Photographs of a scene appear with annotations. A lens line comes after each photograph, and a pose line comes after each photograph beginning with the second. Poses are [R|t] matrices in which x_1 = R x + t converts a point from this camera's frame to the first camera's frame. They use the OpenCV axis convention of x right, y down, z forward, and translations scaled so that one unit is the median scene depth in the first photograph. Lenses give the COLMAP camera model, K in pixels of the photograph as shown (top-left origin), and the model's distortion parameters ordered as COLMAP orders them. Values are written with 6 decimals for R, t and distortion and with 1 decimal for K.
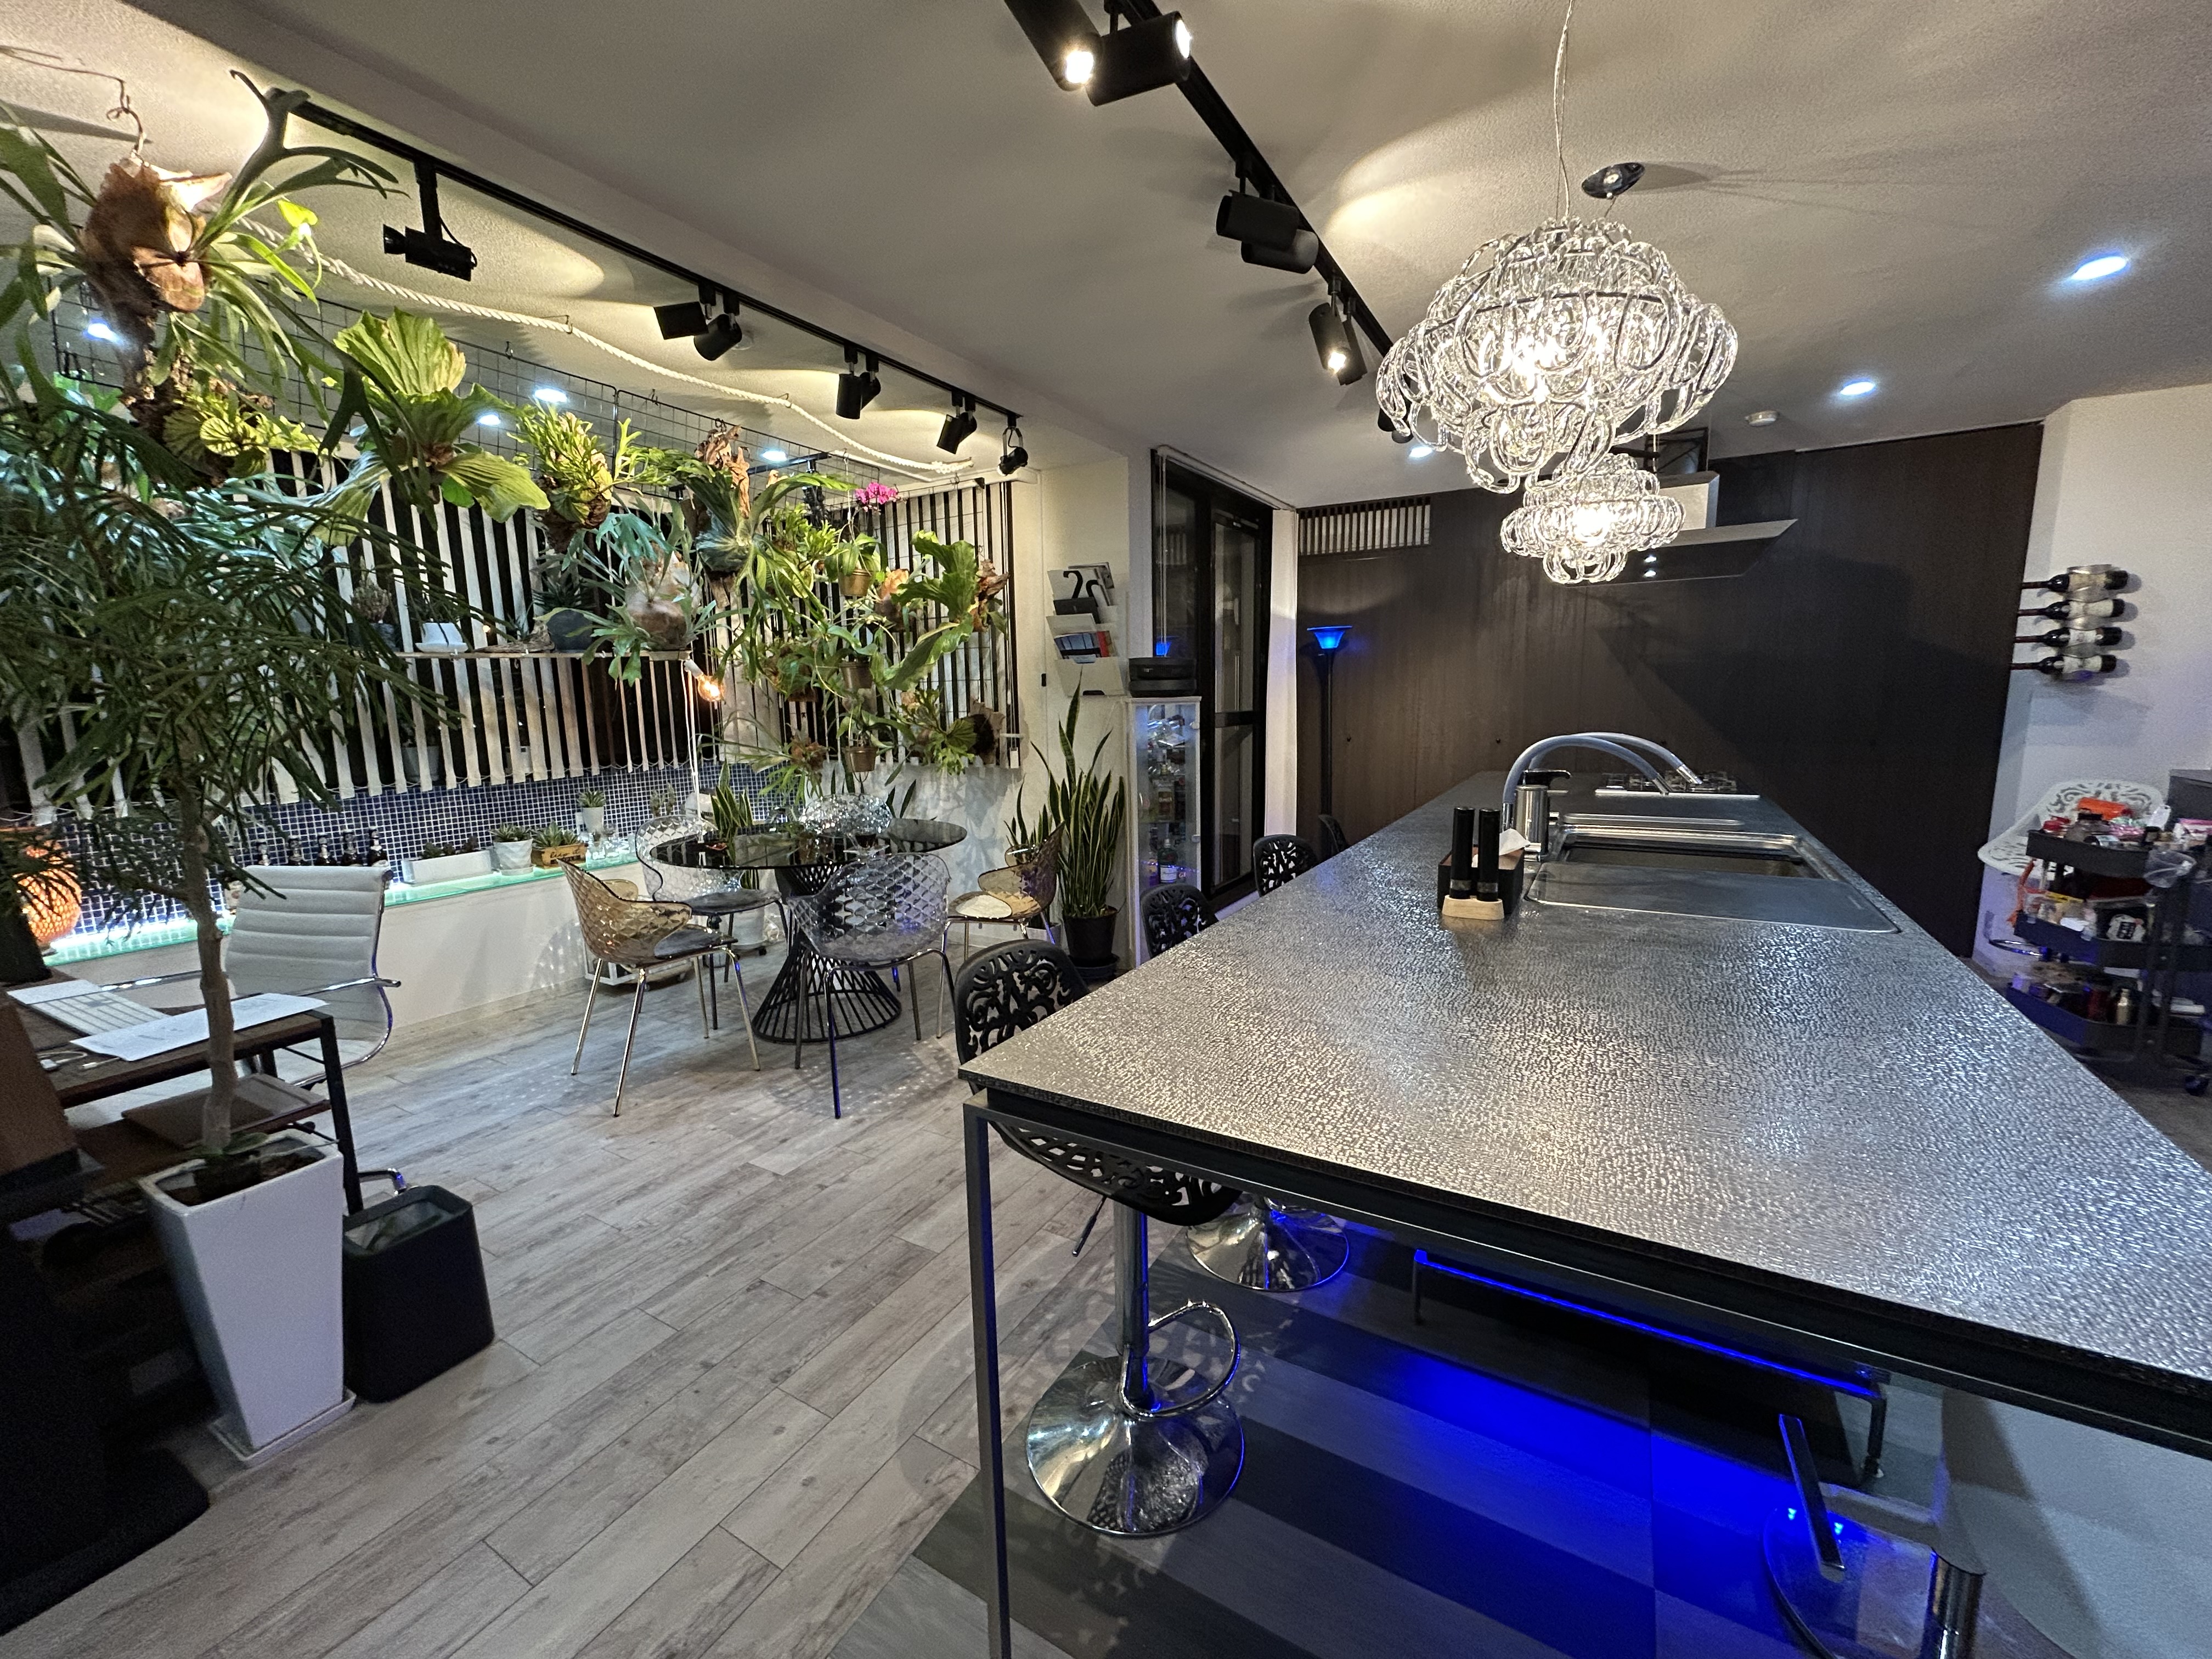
lens RADIAL K [[891.6, 0, 1101.3], [0, 891.6, 829.3], [0, 0, 1]] dist [-0.002925, 0.000050]
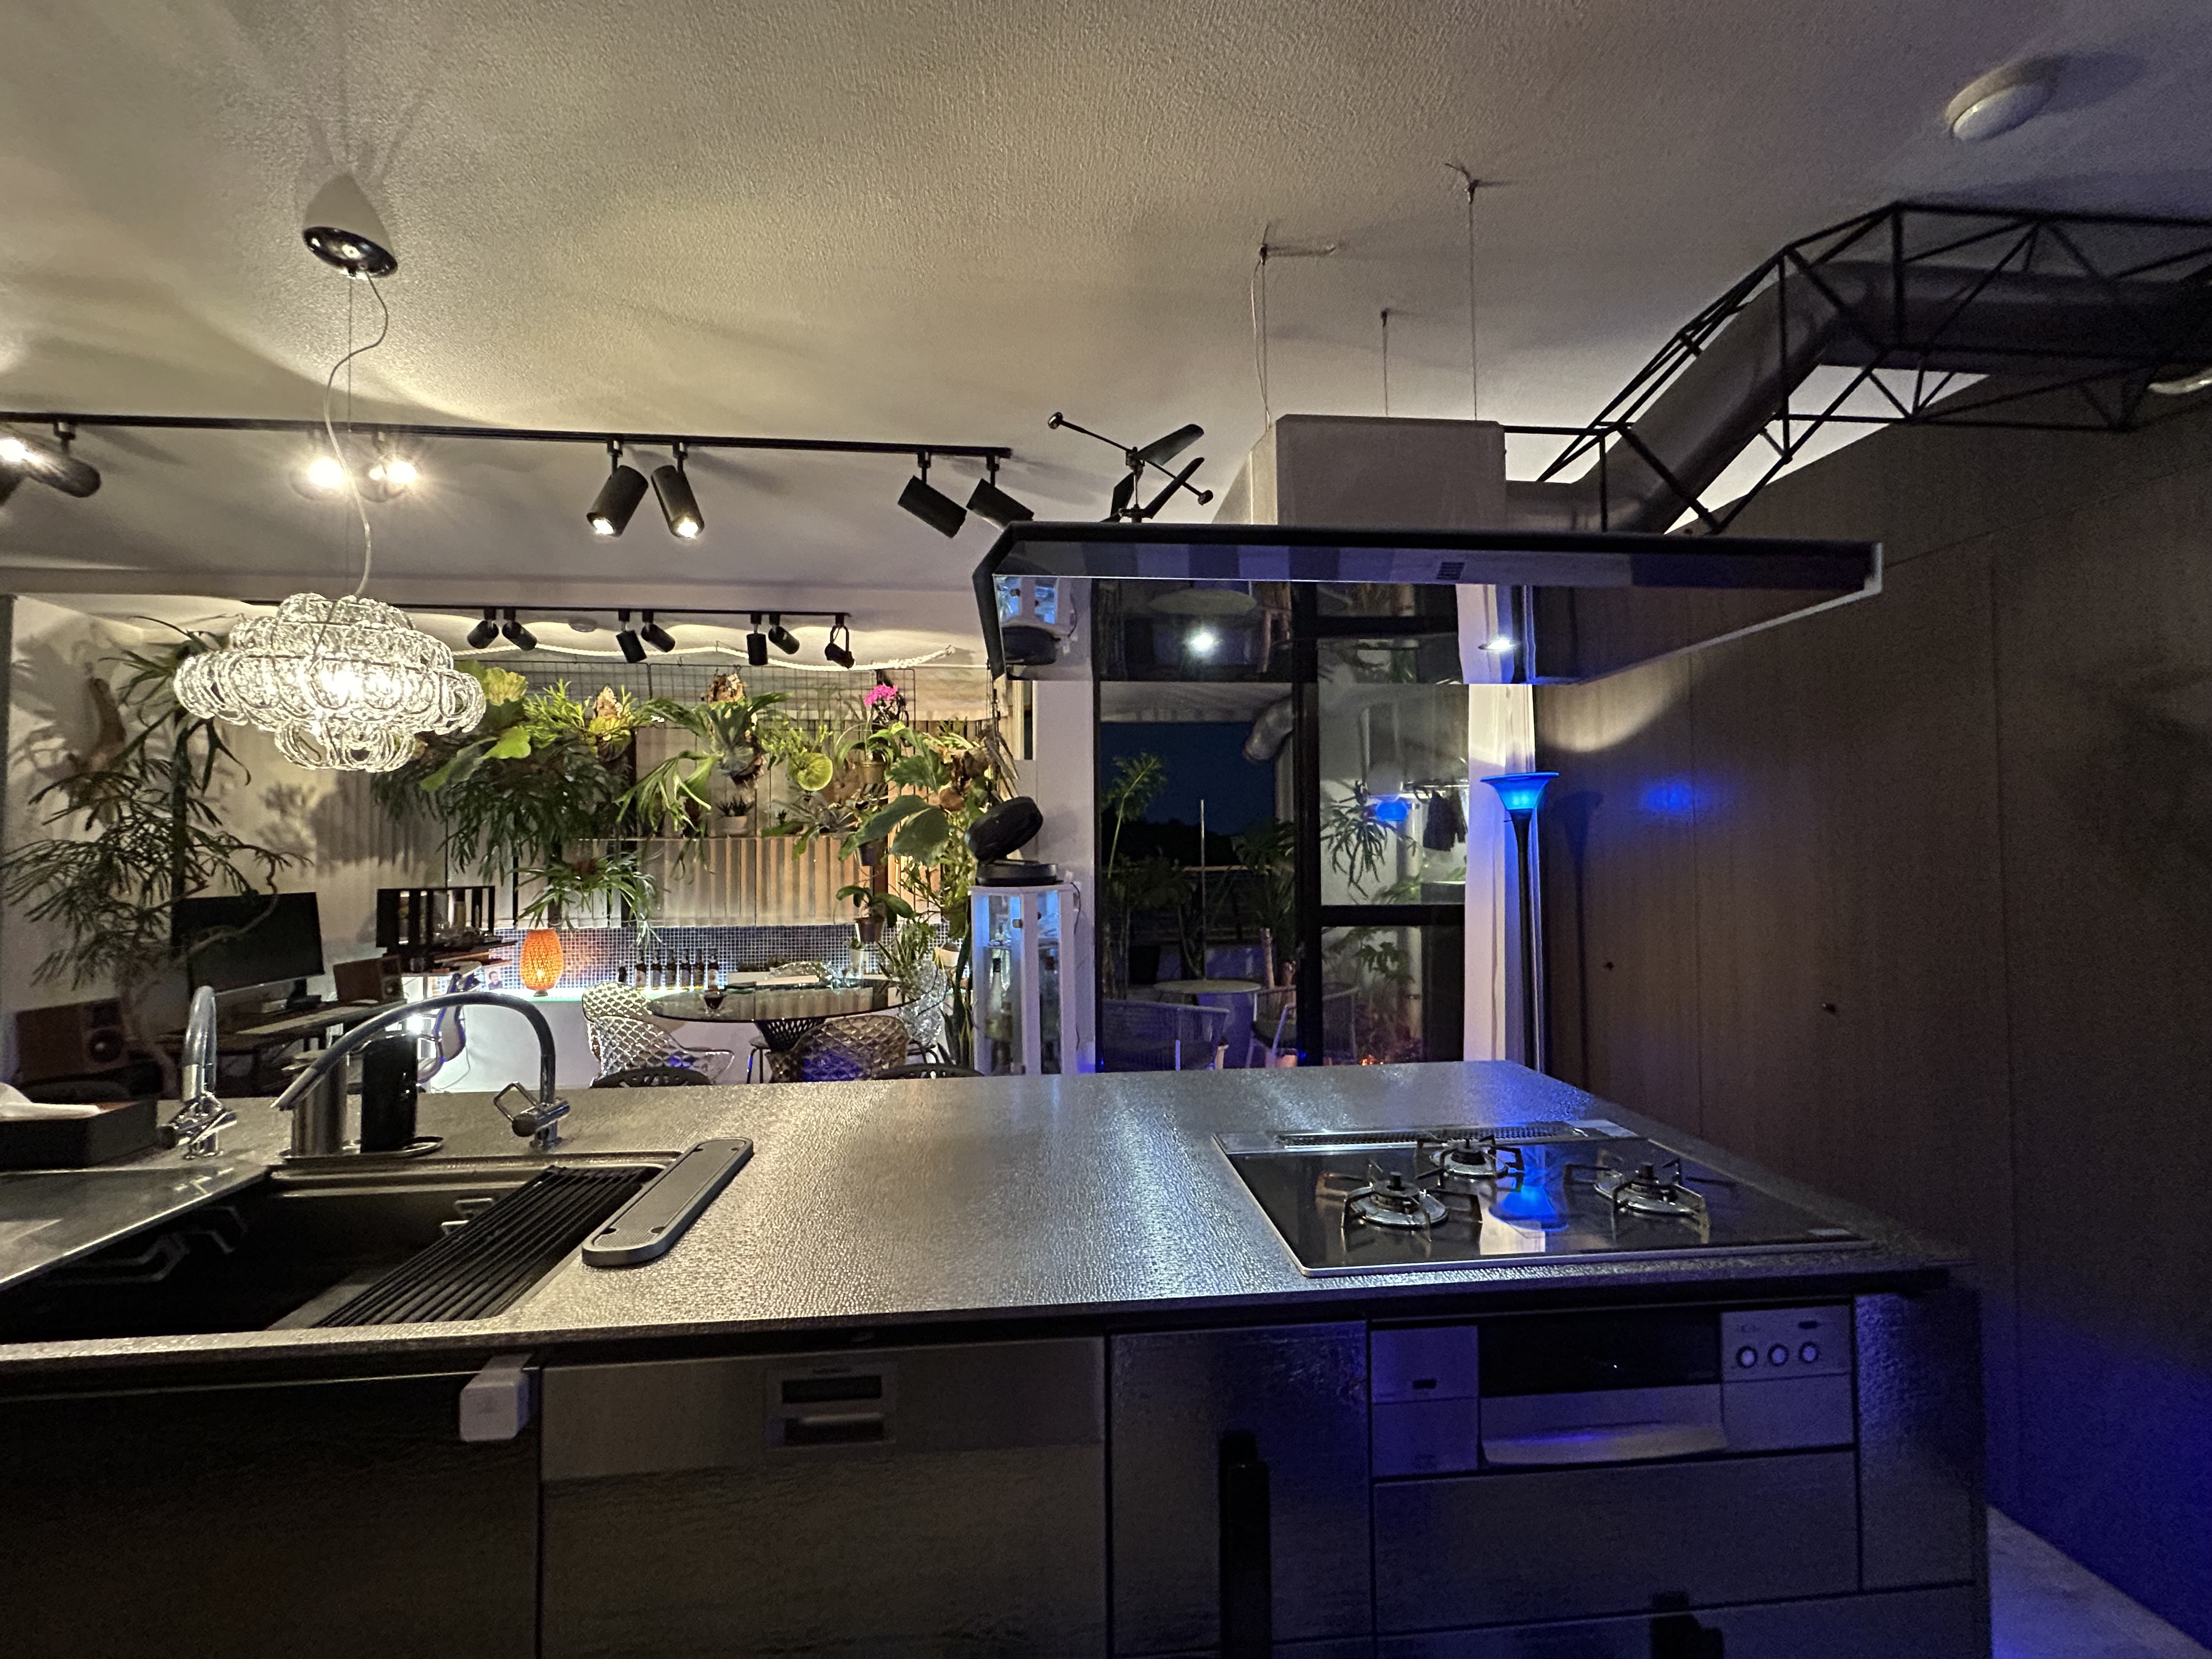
lens RADIAL K [[891.6, 0, 1101.4], [0, 891.6, 828.1], [0, 0, 1]] dist [-0.002925, 0.000050]
pose [[0.585173, -0.007283, -0.810876, 0.777987], [-0.128467, 0.986499, -0.101569, -0.128543], [0.800668, 0.163607, 0.576337, 0.577596]]
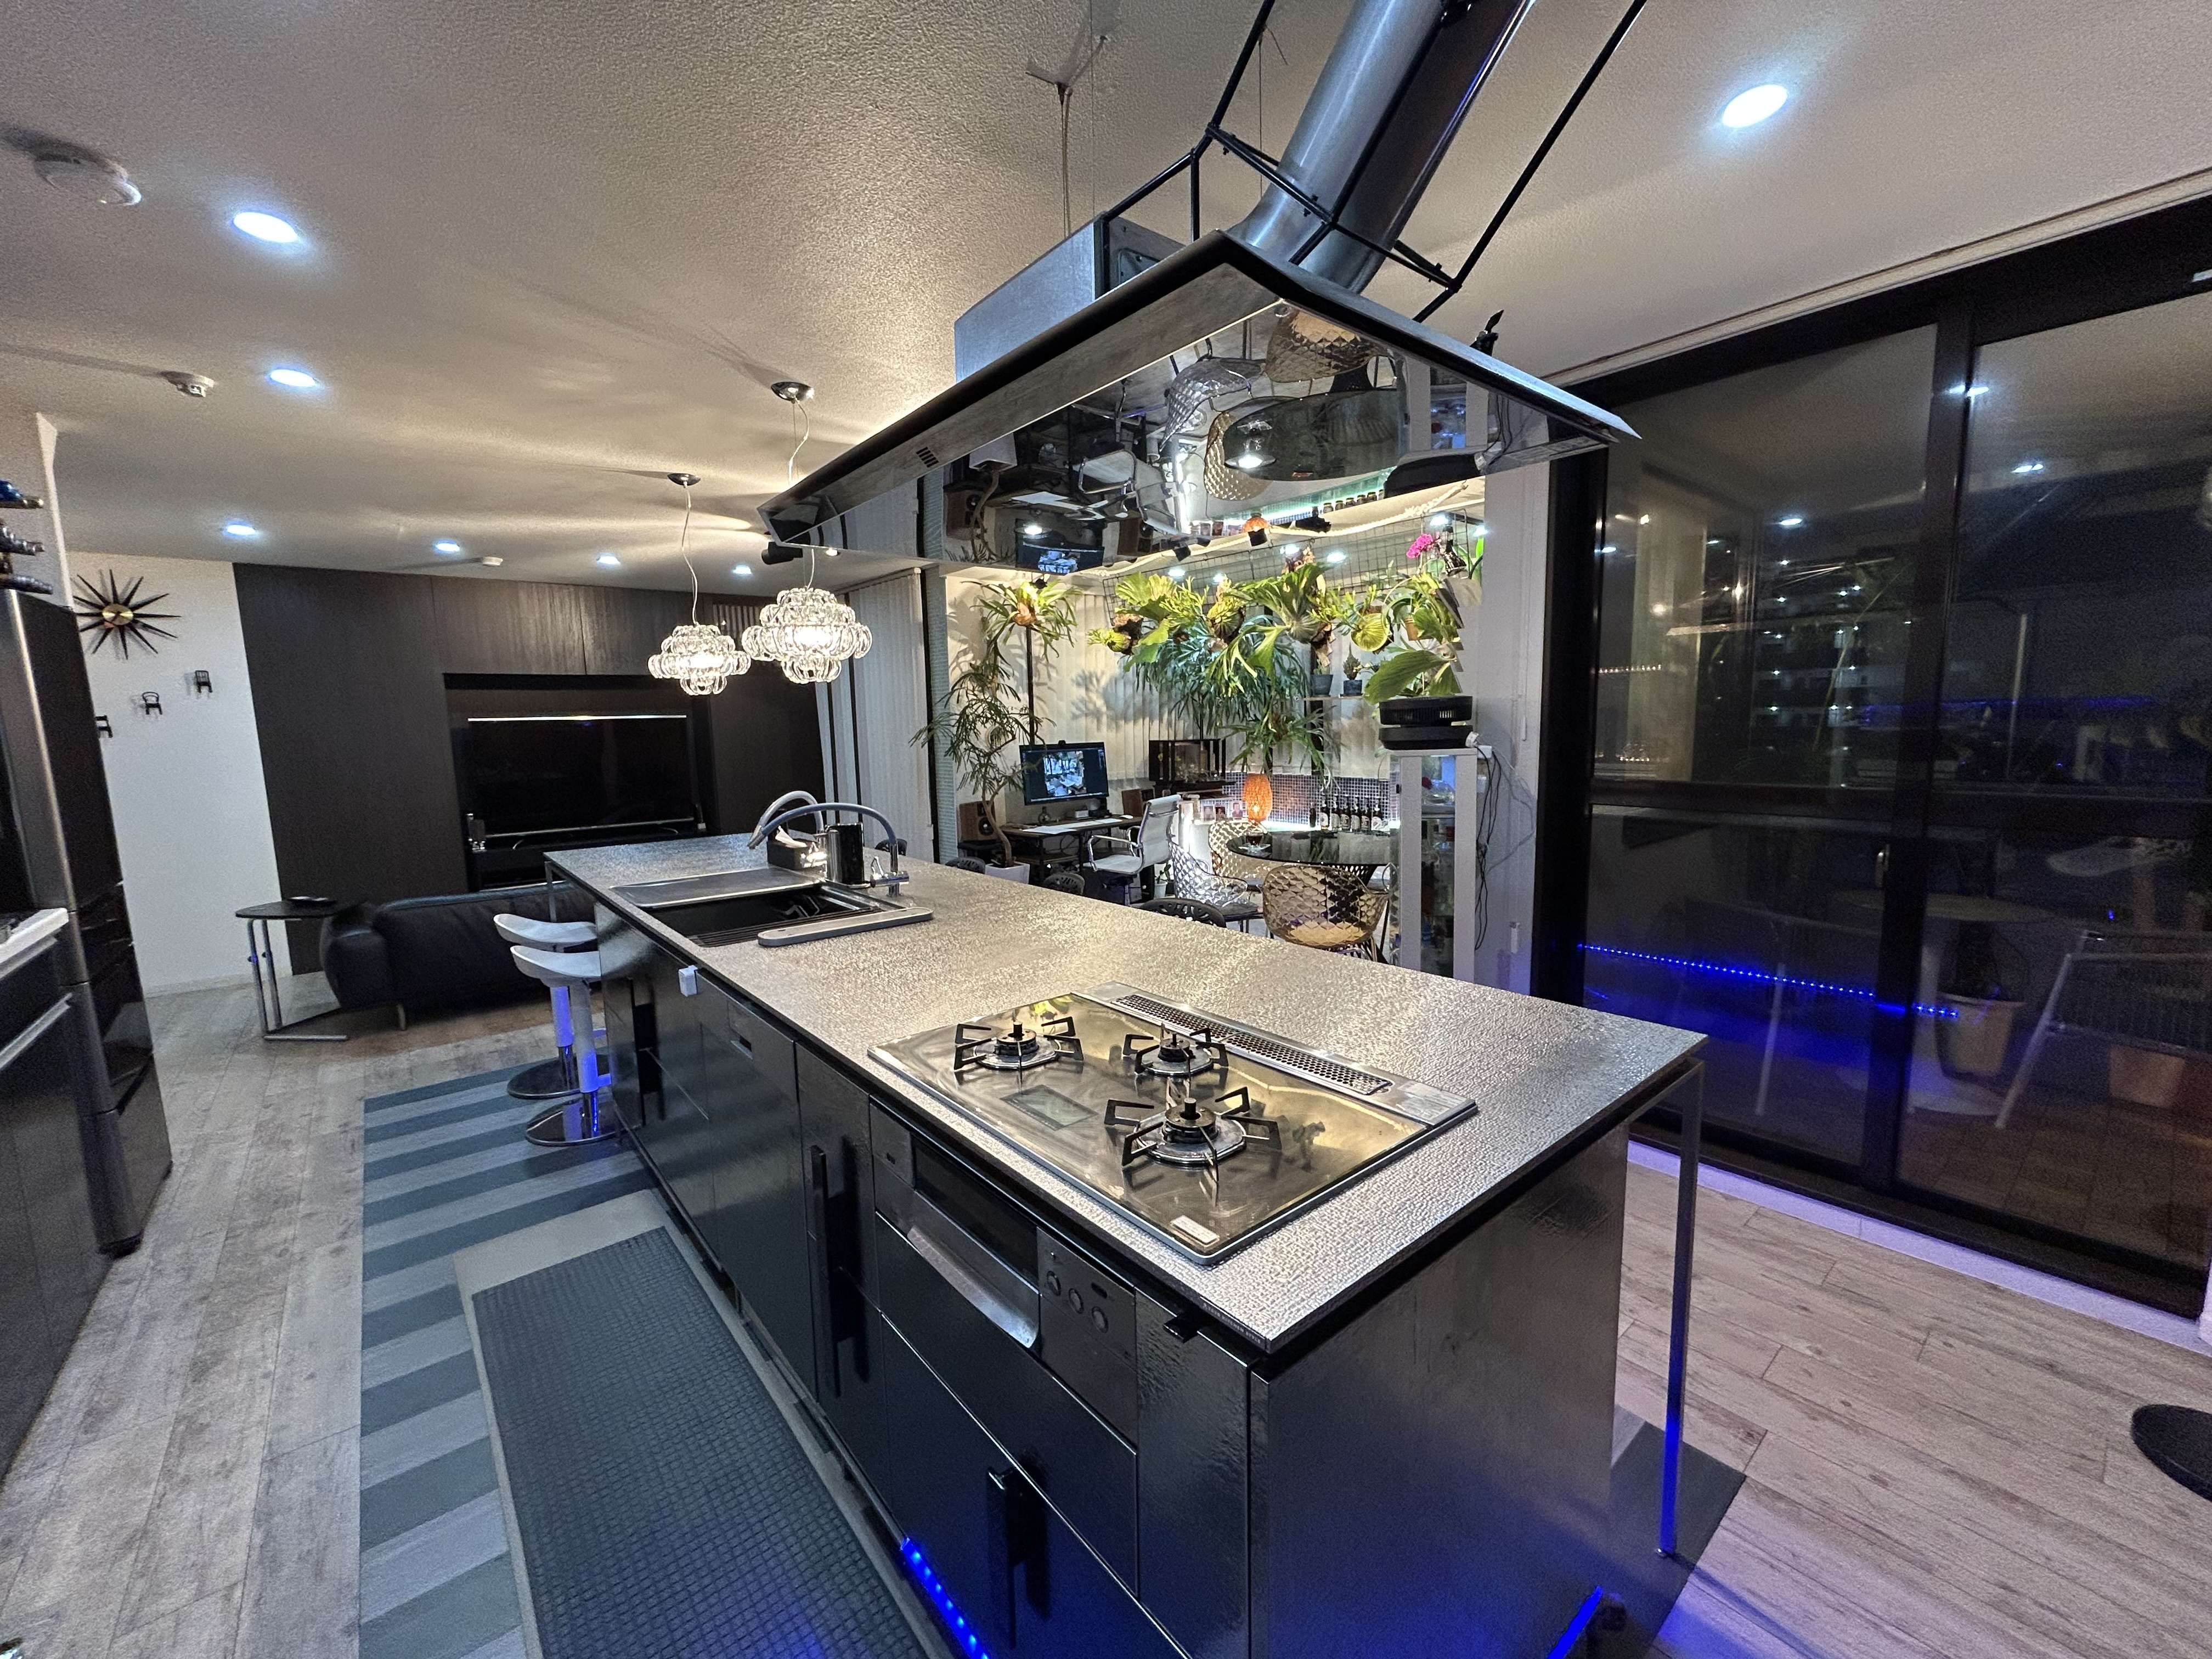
lens RADIAL K [[891.6, 0, 1100.1], [0, 891.6, 823.0], [0, 0, 1]] dist [-0.002925, 0.000050]
pose [[-0.341114, 0.137602, -0.929896, 0.884252], [-0.114333, 0.975811, 0.186337, -0.198035], [0.933043, 0.169880, -0.317130, 0.987762]]
